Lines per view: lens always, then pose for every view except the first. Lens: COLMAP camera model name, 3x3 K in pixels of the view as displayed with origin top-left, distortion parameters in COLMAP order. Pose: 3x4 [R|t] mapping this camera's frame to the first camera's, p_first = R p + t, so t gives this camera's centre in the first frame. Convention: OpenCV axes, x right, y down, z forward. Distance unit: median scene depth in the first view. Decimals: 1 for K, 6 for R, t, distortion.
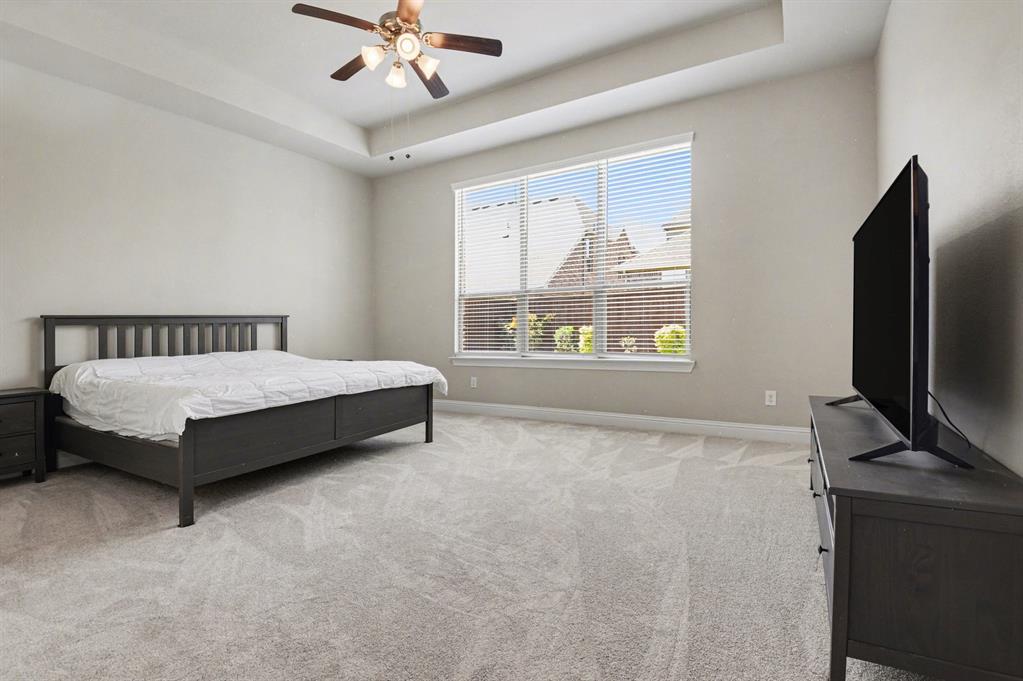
lens RADIAL K [[464.8, 0, 517.4], [0, 464.8, 335.1], [0, 0, 1]] dist [0.000060, -0.011957]
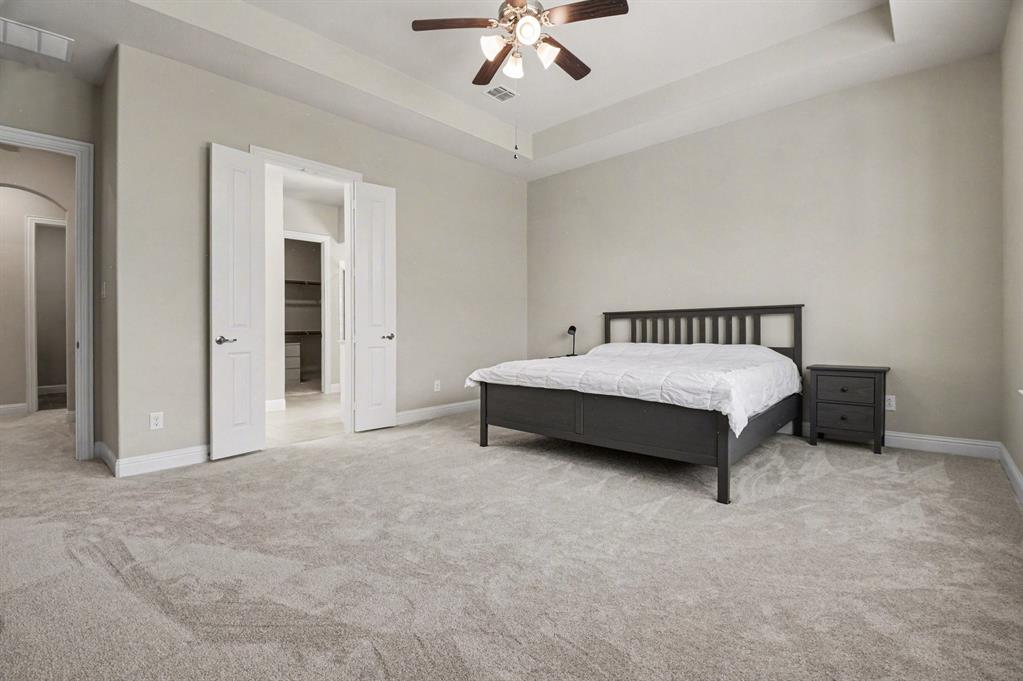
lens RADIAL K [[479.1, 0, 511.4], [0, 479.1, 321.3], [0, 0, 1]] dist [-0.000957, -0.000430]
pose [[-0.197545, 0.016875, -0.980149, 0.603065], [-0.003637, 0.999832, 0.017947, -0.037367], [0.980287, 0.007110, -0.197450, 0.949838]]
